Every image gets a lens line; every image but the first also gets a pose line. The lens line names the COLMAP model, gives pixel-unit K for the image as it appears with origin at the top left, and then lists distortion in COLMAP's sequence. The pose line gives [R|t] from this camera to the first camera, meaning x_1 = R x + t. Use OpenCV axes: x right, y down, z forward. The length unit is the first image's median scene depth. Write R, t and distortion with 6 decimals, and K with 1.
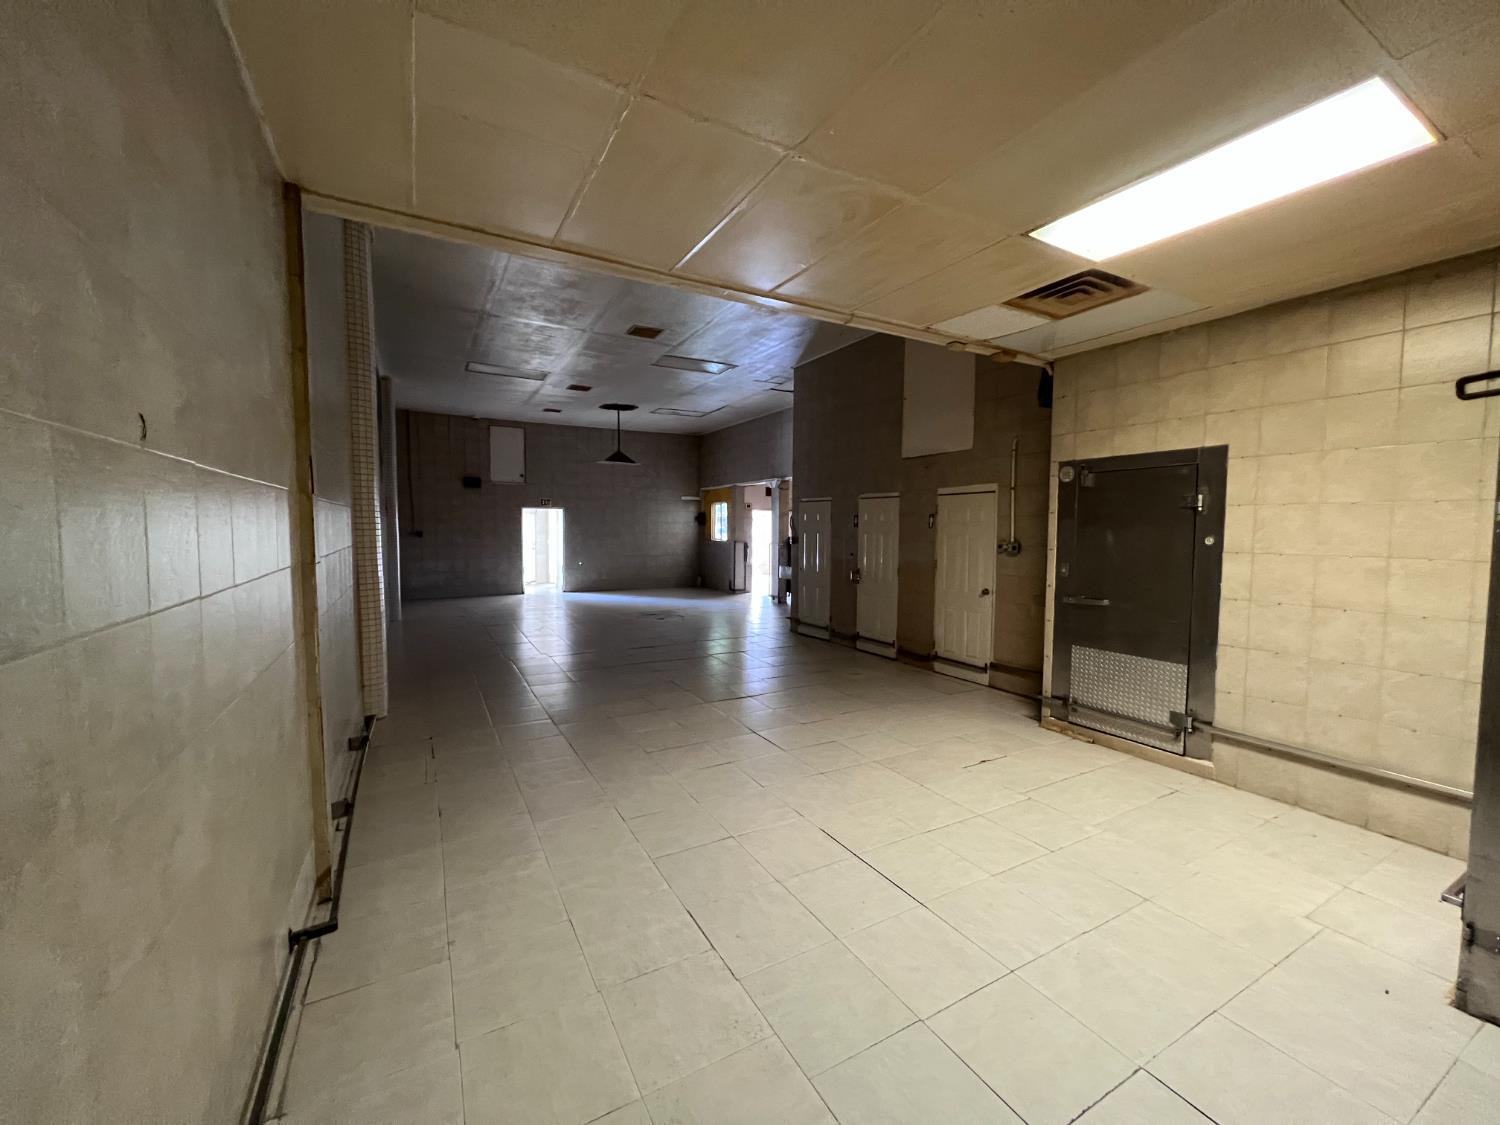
lens RADIAL K [[602.0, 0, 747.4], [0, 602.0, 559.8], [0, 0, 1]] dist [-0.003380, 0.000966]
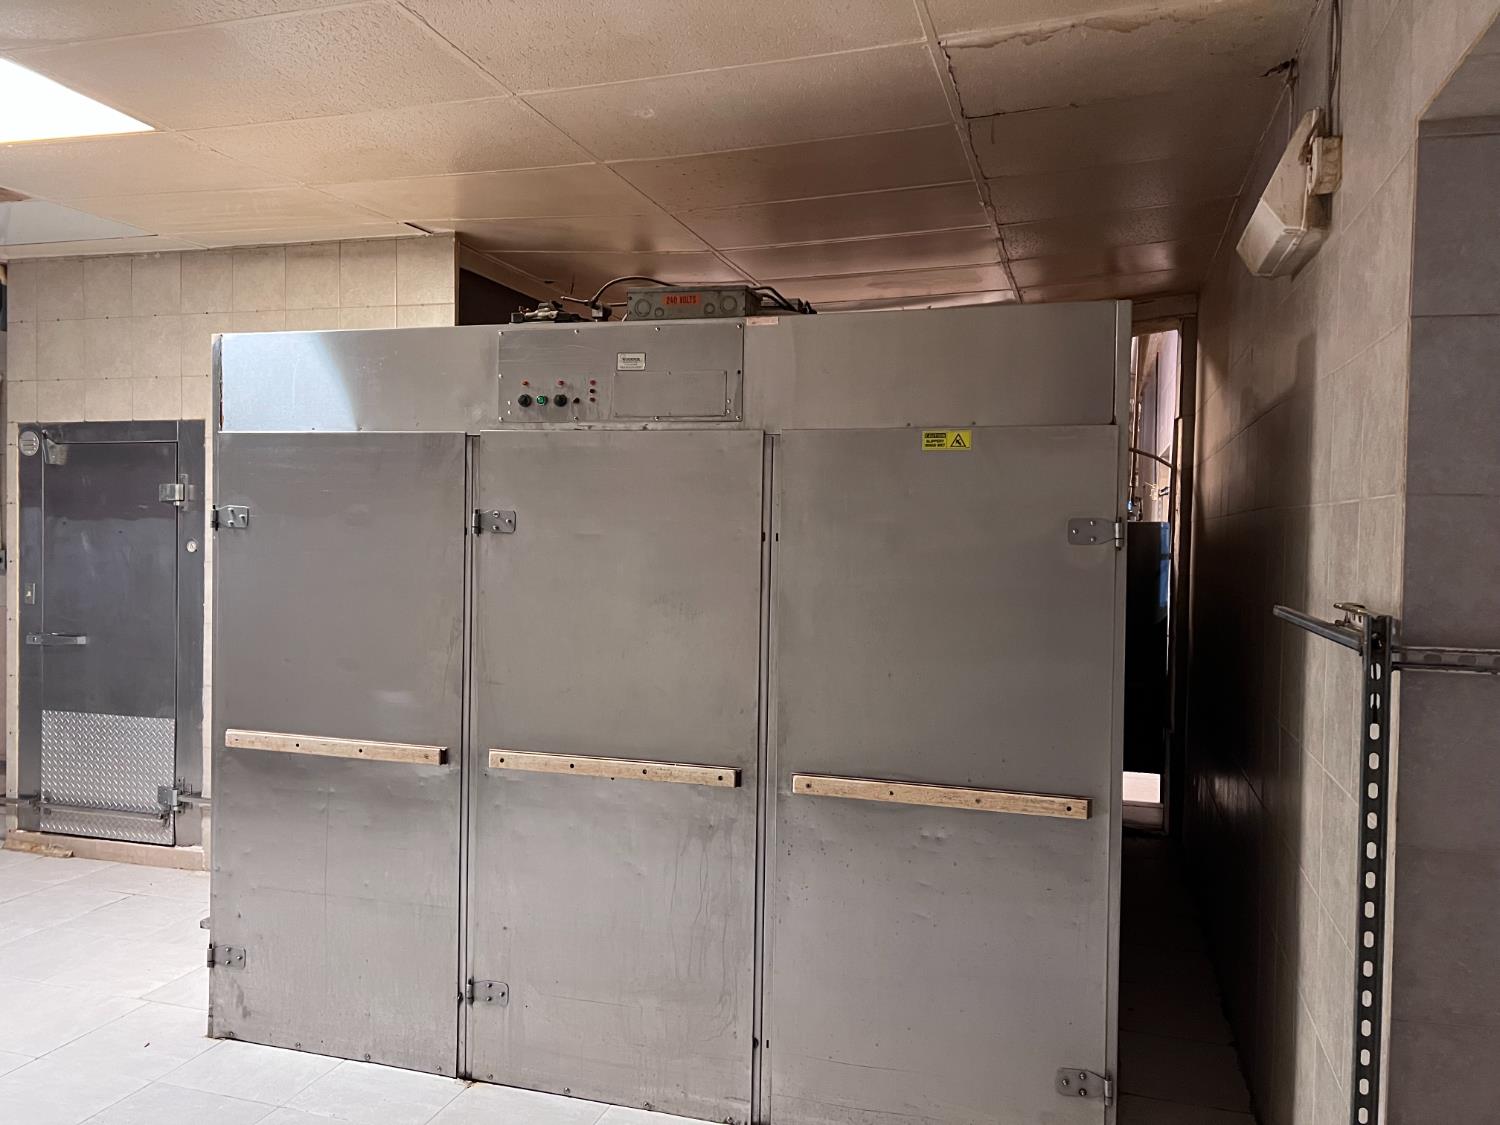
lens RADIAL K [[1124.1, 0, 750.0], [0, 1124.1, 552.5], [0, 0, 1]] dist [0.064583, -0.071918]
pose [[0.716489, -0.011234, 0.697508, 0.263921], [0.027691, 0.999540, -0.012346, 0.010903], [-0.697048, 0.028161, 0.716471, -0.448726]]
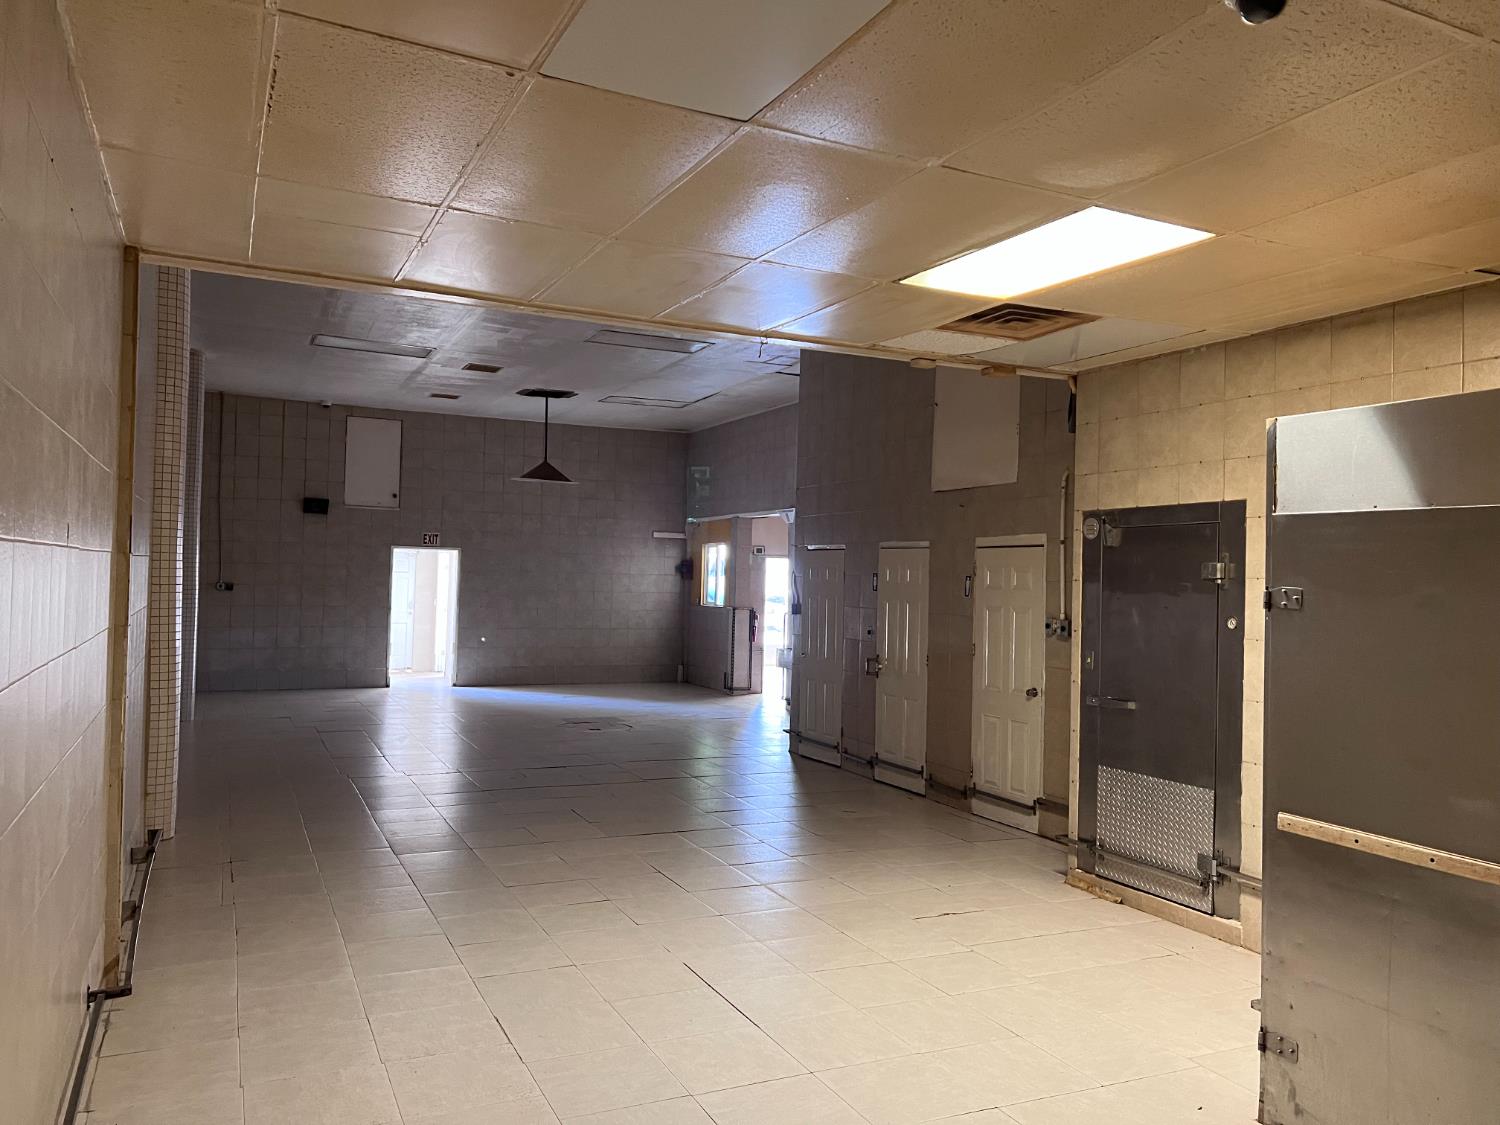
lens RADIAL K [[1124.1, 0, 737.1], [0, 1124.1, 552.5], [0, 0, 1]] dist [0.064583, -0.071918]
pose [[0.996902, 0.017669, -0.076649, 0.234611], [-0.023663, 0.996671, -0.078015, 0.005099], [0.075015, 0.079587, 0.994001, -0.450006]]
